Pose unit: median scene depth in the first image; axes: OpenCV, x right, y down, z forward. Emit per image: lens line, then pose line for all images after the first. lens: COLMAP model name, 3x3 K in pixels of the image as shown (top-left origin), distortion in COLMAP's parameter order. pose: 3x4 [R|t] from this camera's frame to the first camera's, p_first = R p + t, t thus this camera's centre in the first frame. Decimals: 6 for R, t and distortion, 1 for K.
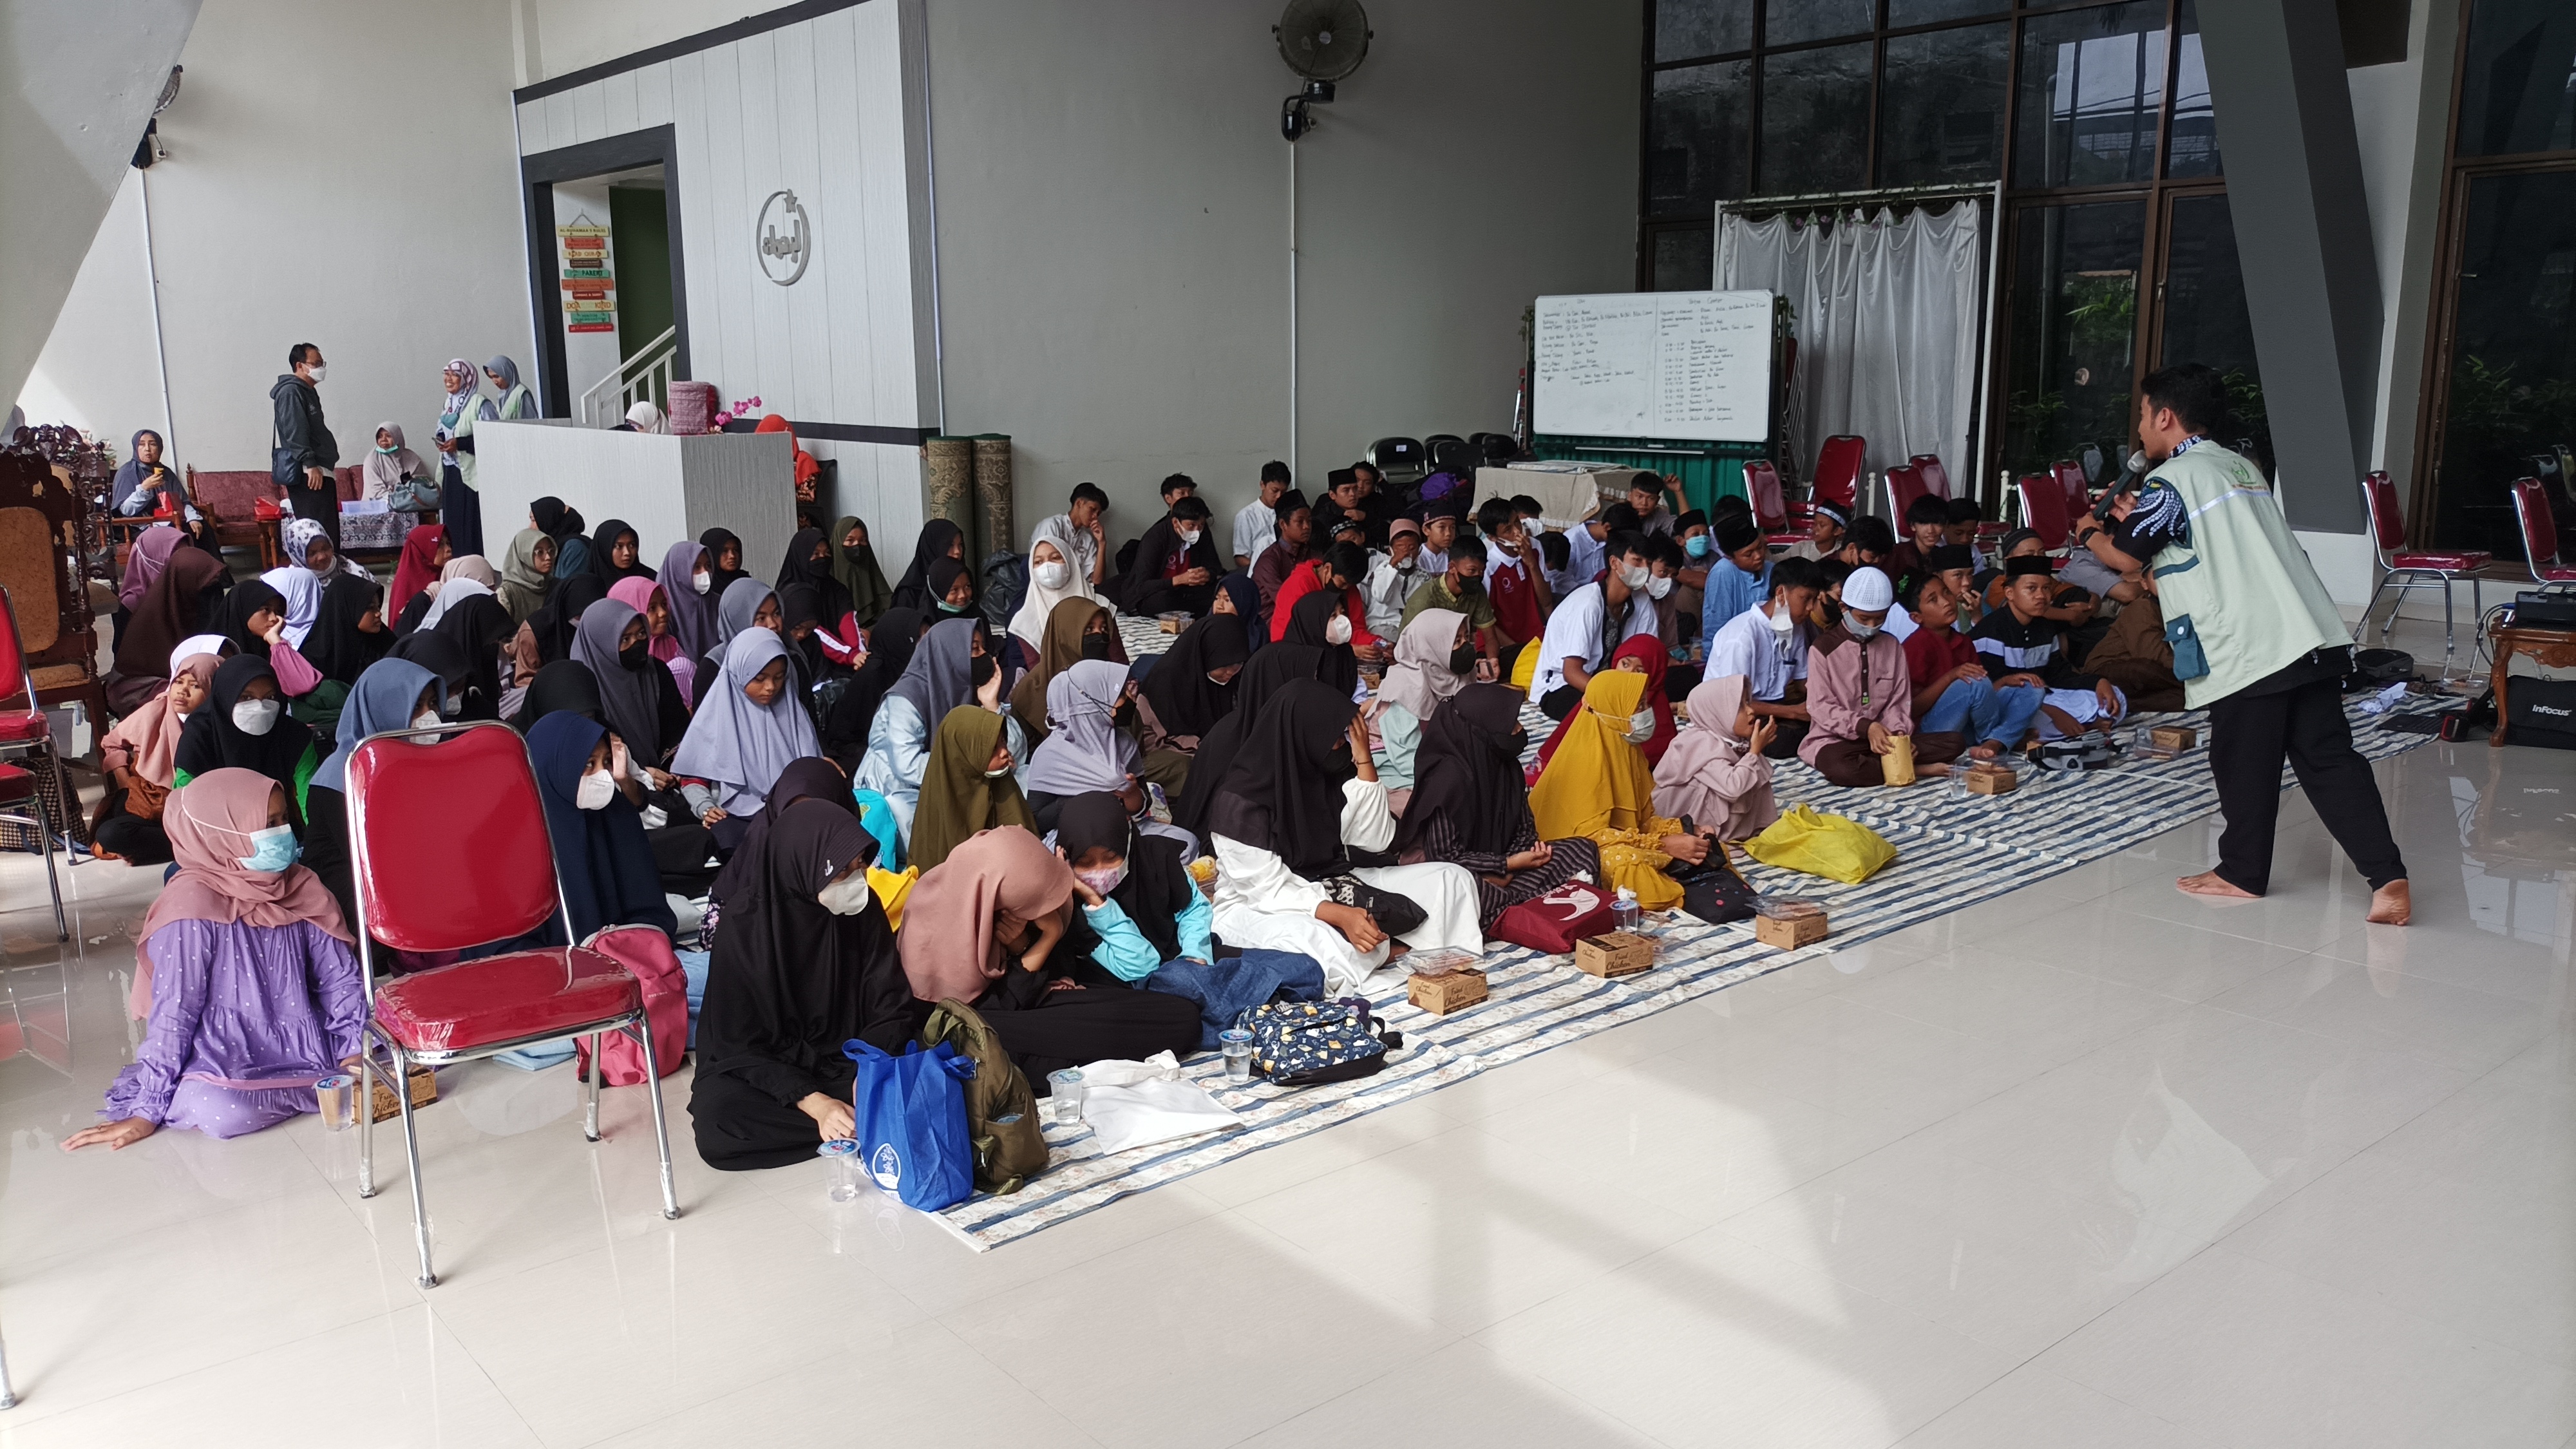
lens RADIAL K [[1917.7, 0, 1288.0], [0, 1917.7, 724.5], [0, 0, 1]] dist [0.000121, -0.000020]
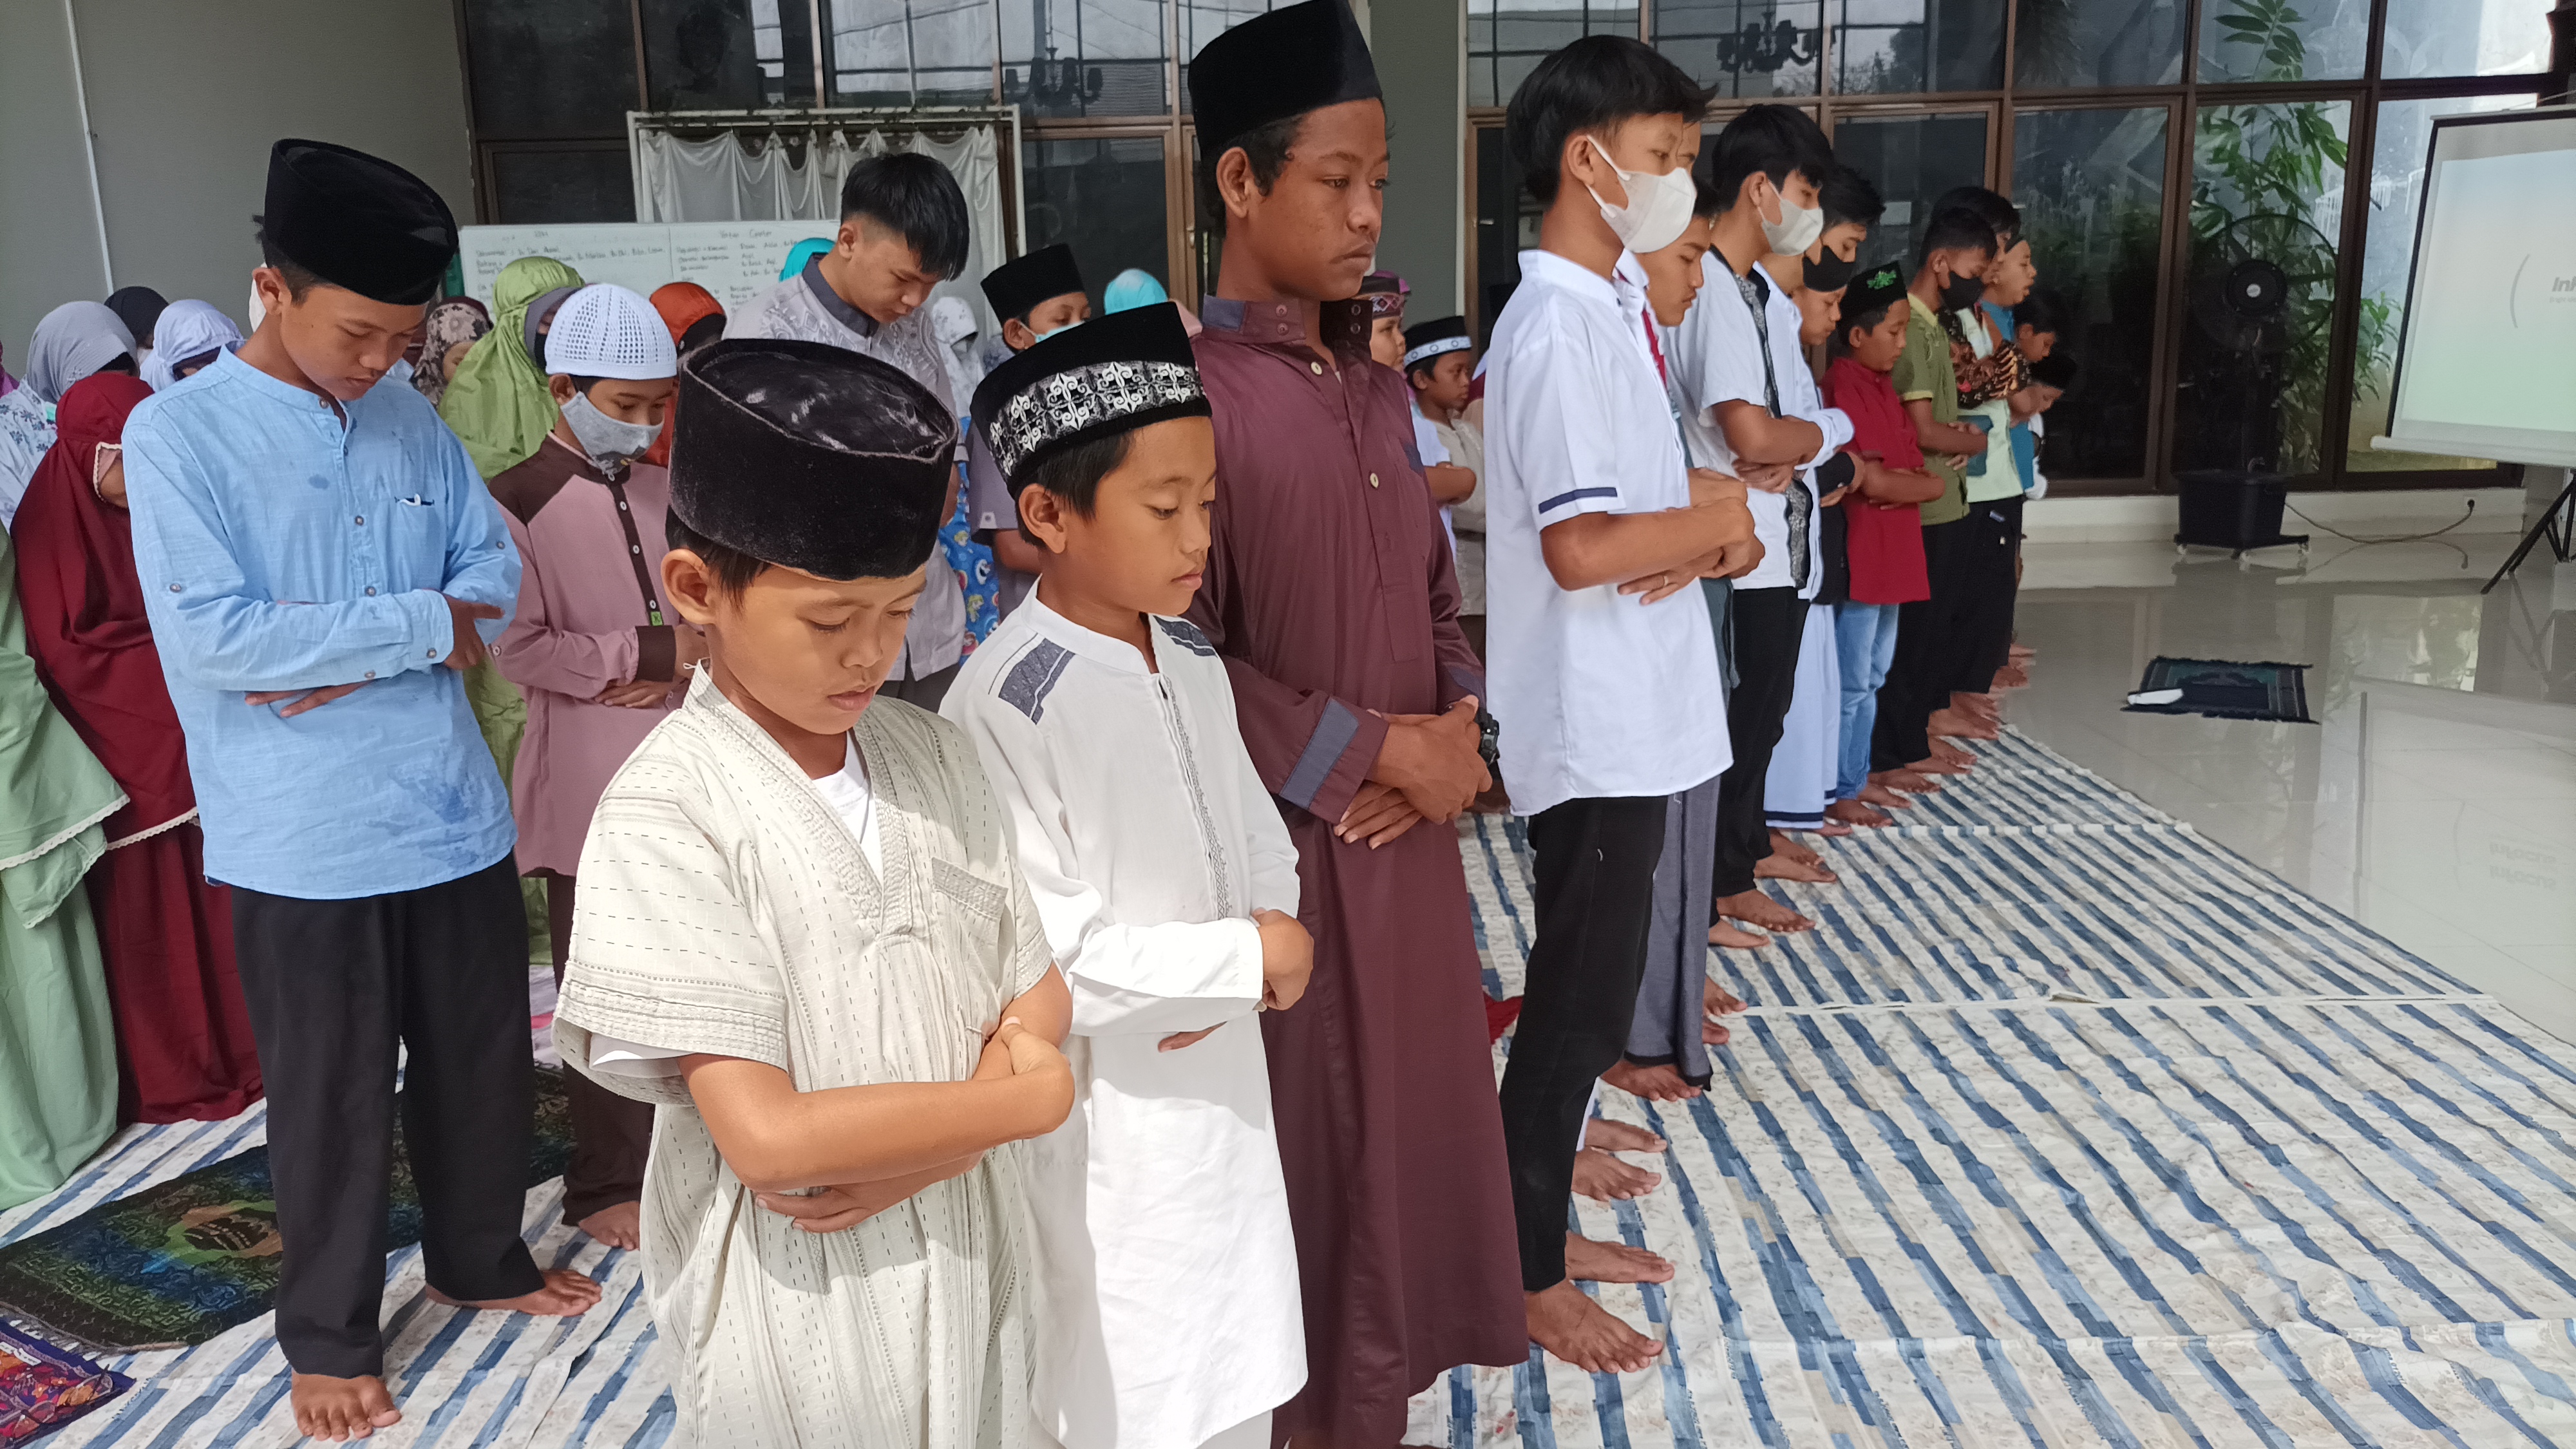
lens RADIAL K [[1917.7, 0, 1288.0], [0, 1917.7, 724.5], [0, 0, 1]] dist [0.000121, -0.000020]
pose [[0.665514, -0.161821, 0.728632, -0.216762], [0.158980, 0.984546, 0.073449, -0.045726], [-0.729257, 0.066956, 0.680956, 0.307632]]
